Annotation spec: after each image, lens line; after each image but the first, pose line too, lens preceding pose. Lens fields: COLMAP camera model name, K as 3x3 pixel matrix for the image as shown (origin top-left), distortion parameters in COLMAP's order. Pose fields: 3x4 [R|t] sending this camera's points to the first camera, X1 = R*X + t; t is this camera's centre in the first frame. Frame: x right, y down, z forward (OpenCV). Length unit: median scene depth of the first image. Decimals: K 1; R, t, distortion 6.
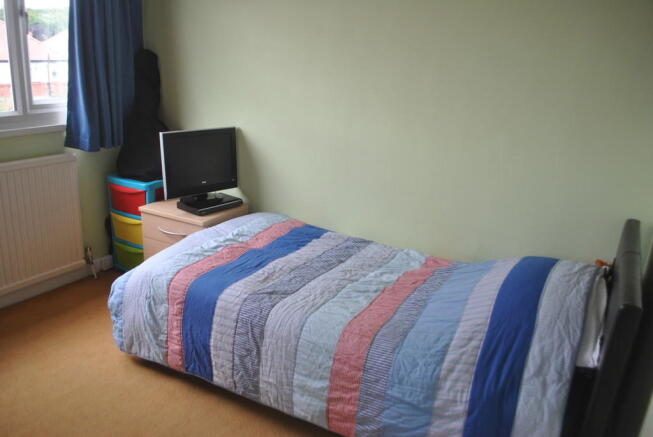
lens RADIAL K [[513.1, 0, 326.5], [0, 513.1, 218.5], [0, 0, 1]] dist [-0.066363, -0.000115]
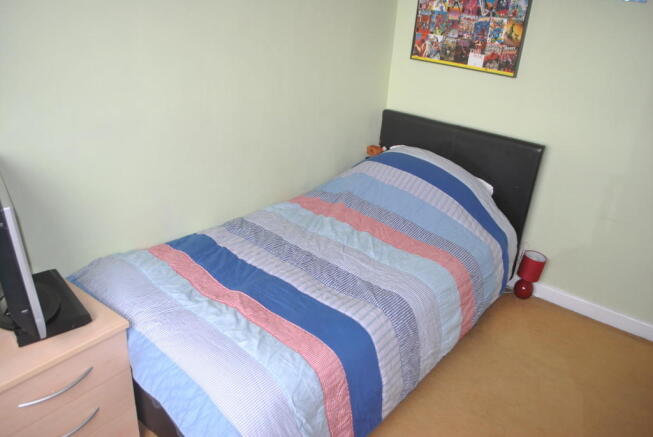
lens RADIAL K [[513.1, 0, 326.5], [0, 513.1, 218.5], [0, 0, 1]] dist [-0.066363, -0.000115]
pose [[0.172911, -0.442021, 0.880182, -0.826268], [0.244974, 0.884860, 0.396245, -0.334877], [-0.953986, 0.147106, 0.261286, 0.795663]]
